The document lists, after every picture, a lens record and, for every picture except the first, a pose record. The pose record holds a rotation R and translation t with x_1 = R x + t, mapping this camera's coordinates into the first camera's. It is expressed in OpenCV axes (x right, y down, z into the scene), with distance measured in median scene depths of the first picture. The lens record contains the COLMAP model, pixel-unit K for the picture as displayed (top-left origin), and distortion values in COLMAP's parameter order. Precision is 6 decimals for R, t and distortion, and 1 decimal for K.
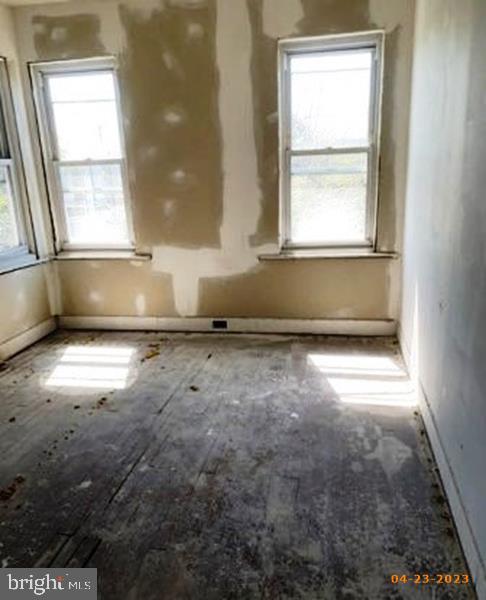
lens RADIAL K [[485.0, 0, 243.1], [0, 485.0, 317.9], [0, 0, 1]] dist [0.062213, -0.126077]
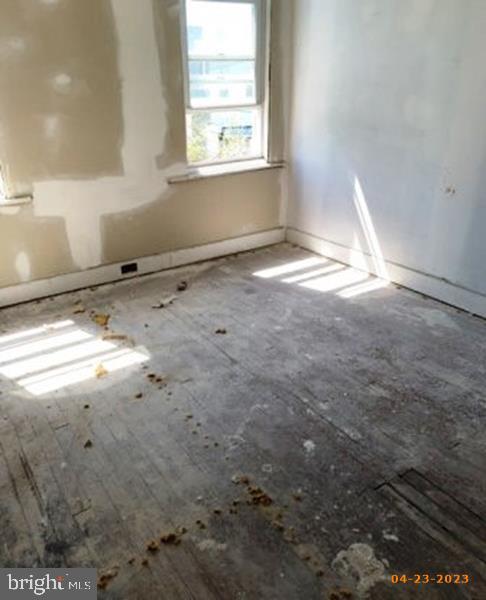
lens RADIAL K [[485.0, 0, 243.1], [0, 485.0, 317.9], [0, 0, 1]] dist [0.062213, -0.126077]
pose [[0.719658, -0.286319, 0.632546, -0.526161], [0.198909, 0.957850, 0.207265, -0.045808], [-0.665228, -0.023341, 0.746276, 0.258809]]
